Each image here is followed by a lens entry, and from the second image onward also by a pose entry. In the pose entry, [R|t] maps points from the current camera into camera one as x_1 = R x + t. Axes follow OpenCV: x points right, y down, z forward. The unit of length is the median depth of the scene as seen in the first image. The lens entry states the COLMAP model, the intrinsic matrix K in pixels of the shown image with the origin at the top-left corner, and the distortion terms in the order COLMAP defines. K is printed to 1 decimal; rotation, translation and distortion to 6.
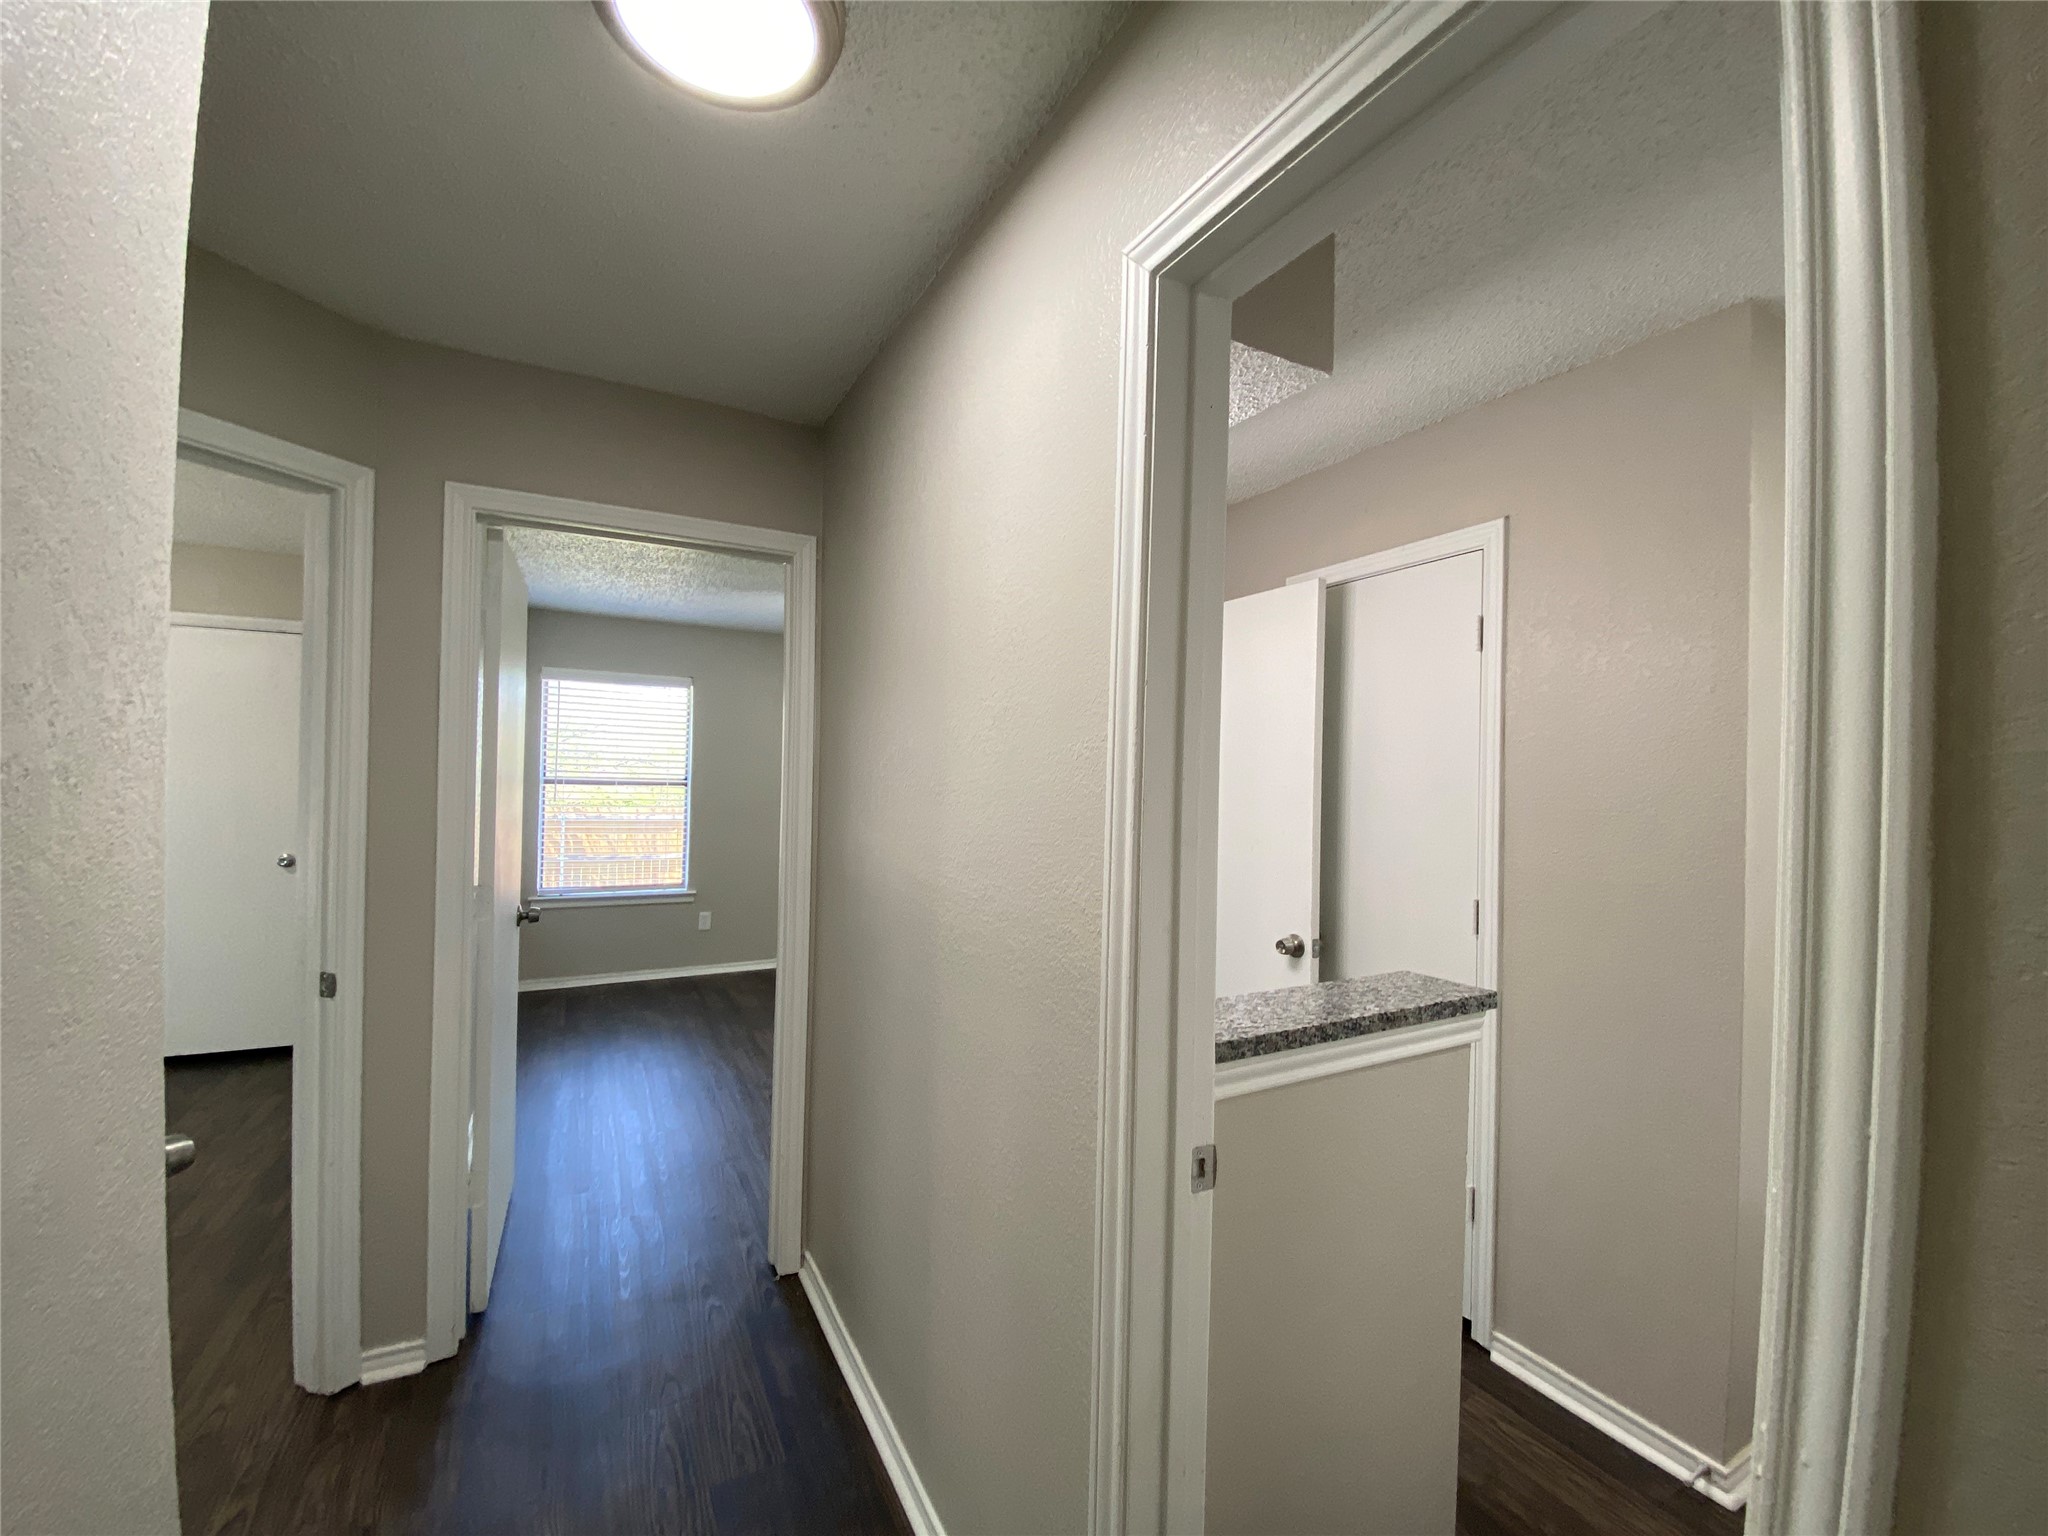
lens RADIAL K [[829.3, 0, 1021.2], [0, 829.3, 765.2], [0, 0, 1]] dist [-0.003445, -0.007616]
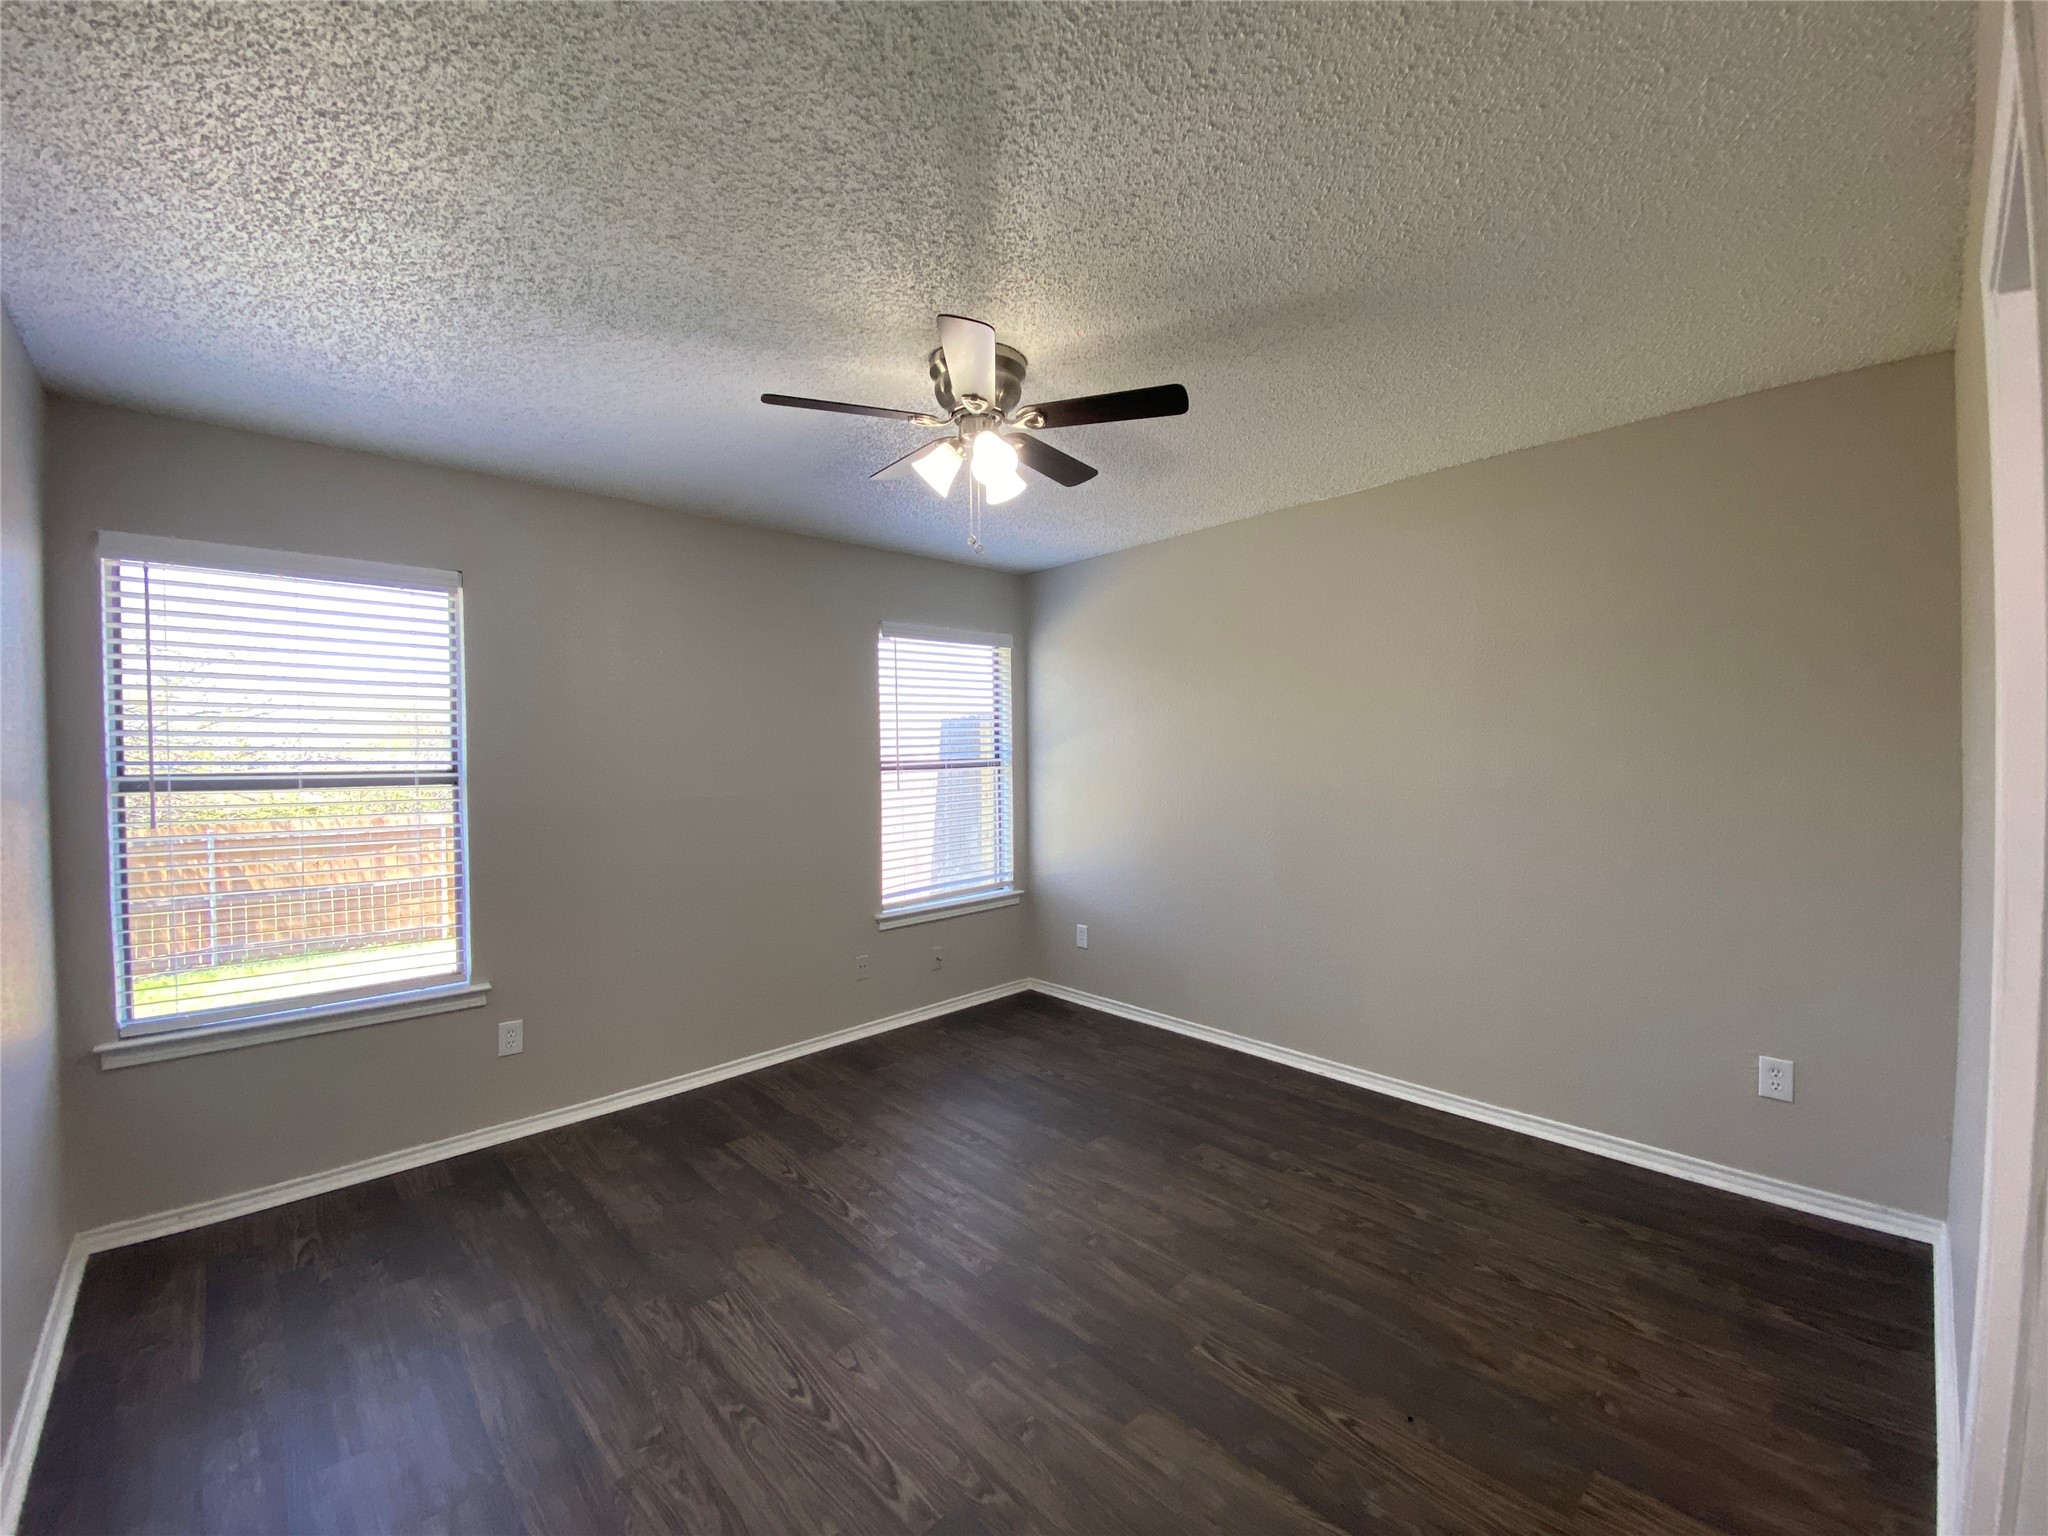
lens RADIAL K [[829.3, 0, 984.6], [0, 829.3, 764.7], [0, 0, 1]] dist [-0.003445, -0.007616]
pose [[0.968819, -0.043230, 0.243968, -0.225919], [0.038551, 0.998970, 0.023923, 0.014788], [-0.244751, -0.013772, 0.969488, 0.449865]]
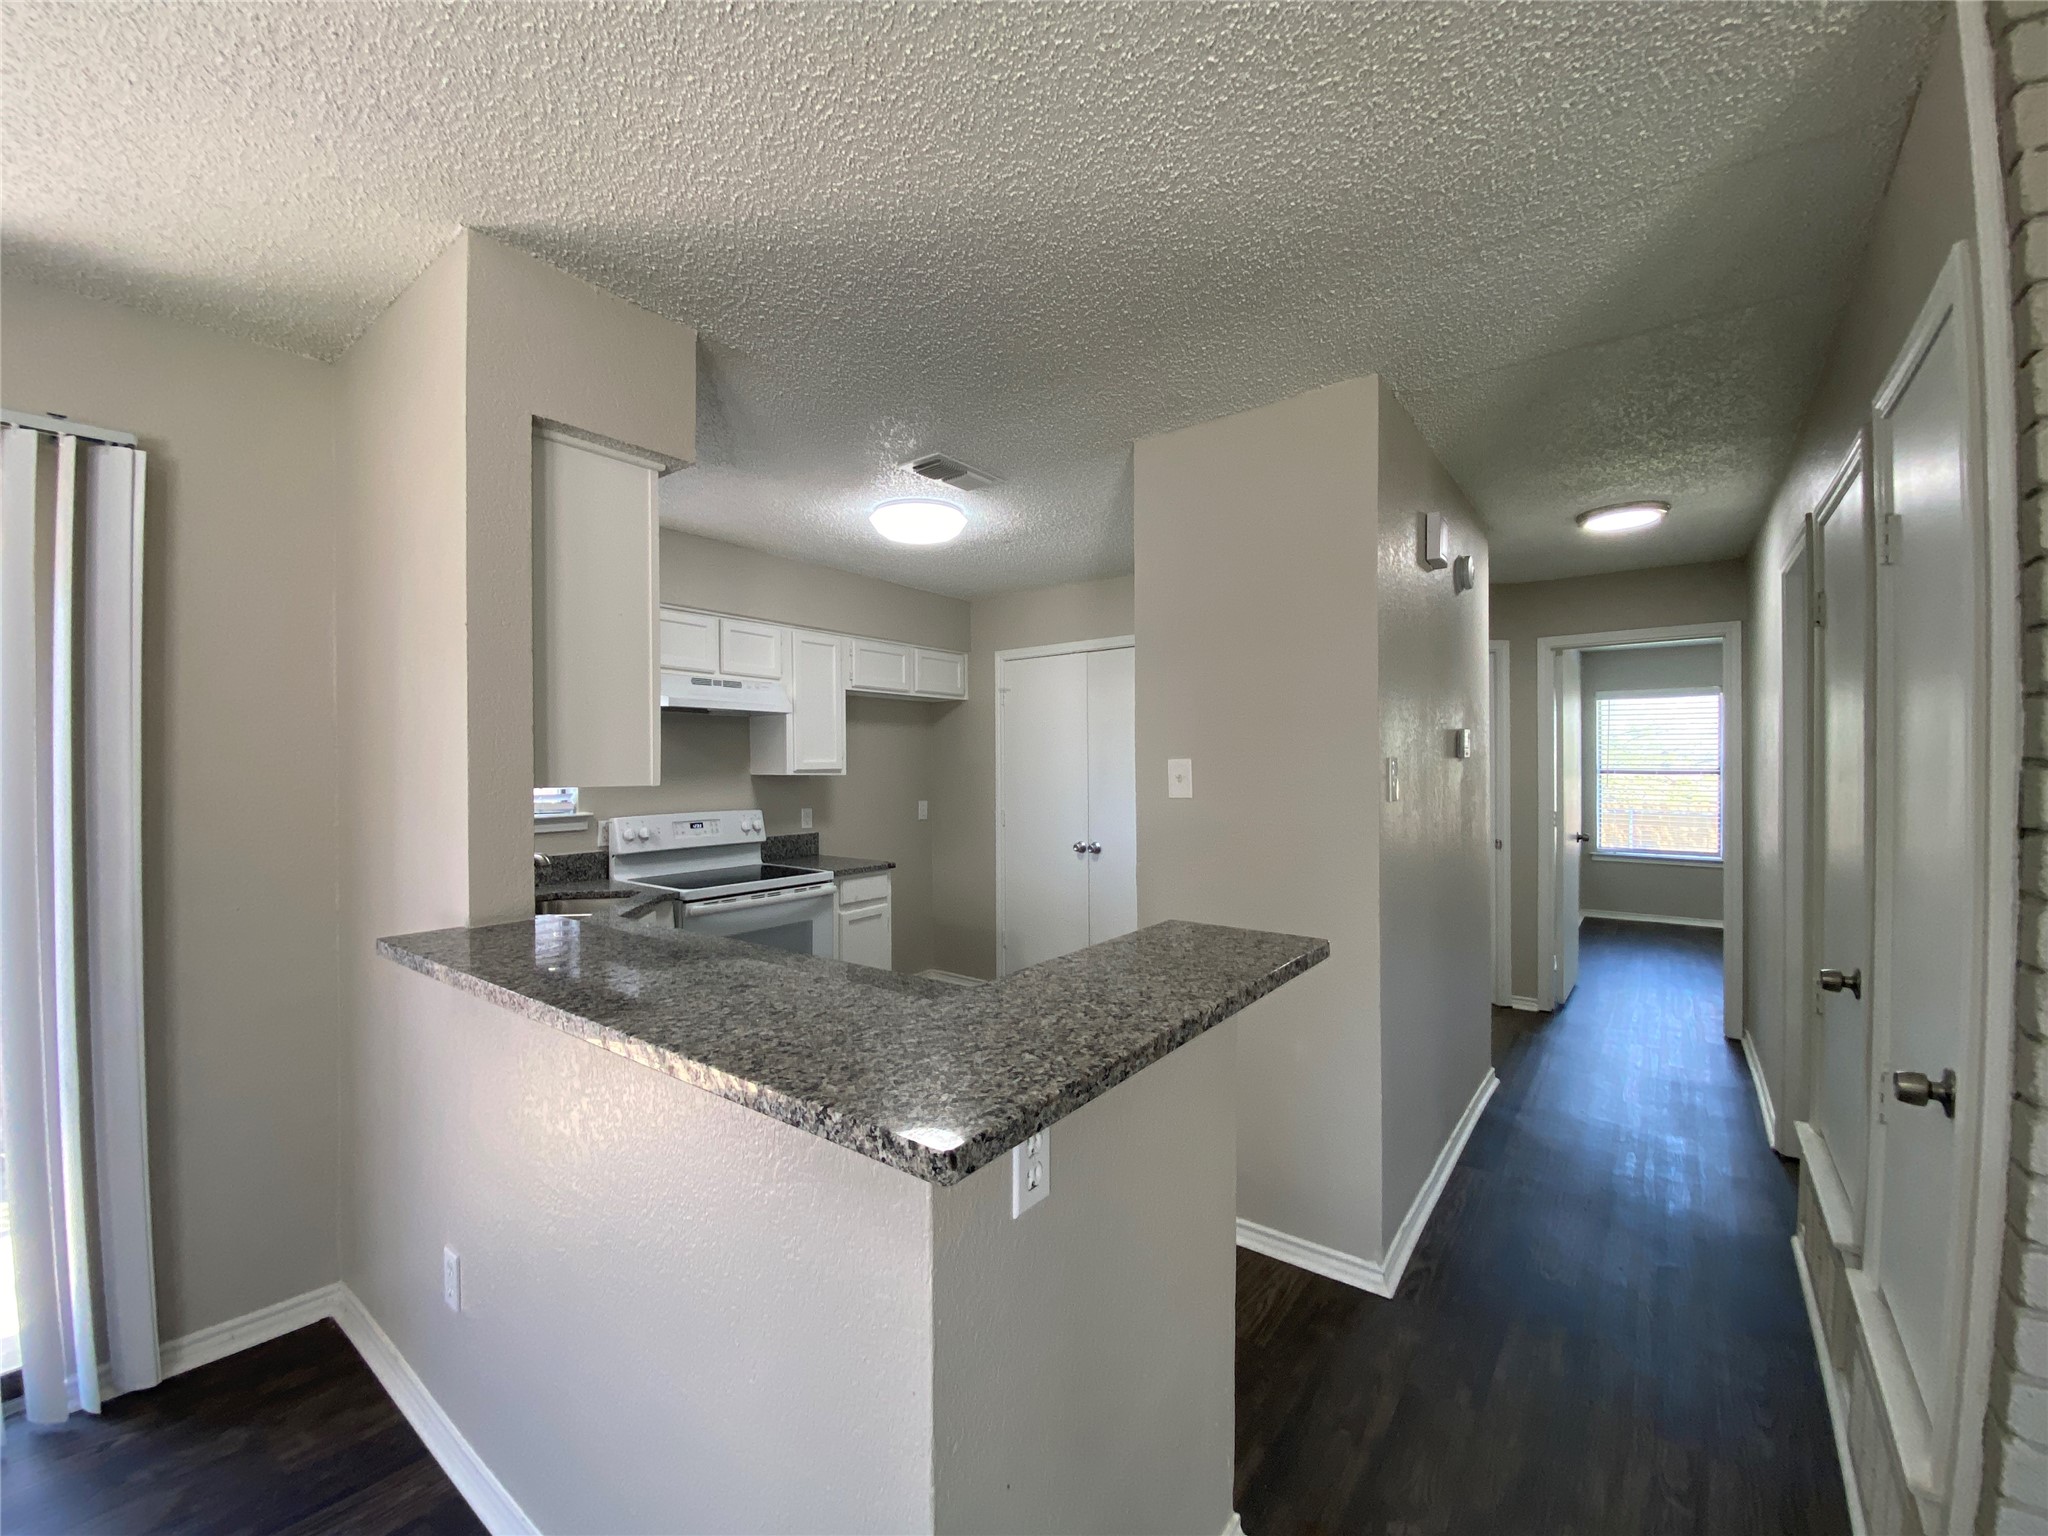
lens RADIAL K [[829.3, 0, 1037.3], [0, 829.3, 767.6], [0, 0, 1]] dist [-0.003445, -0.007616]
pose [[0.420655, -0.022746, -0.906936, 0.300555], [0.020349, 0.999671, -0.015634, 0.015047], [0.906993, -0.011879, 0.420979, -0.465601]]
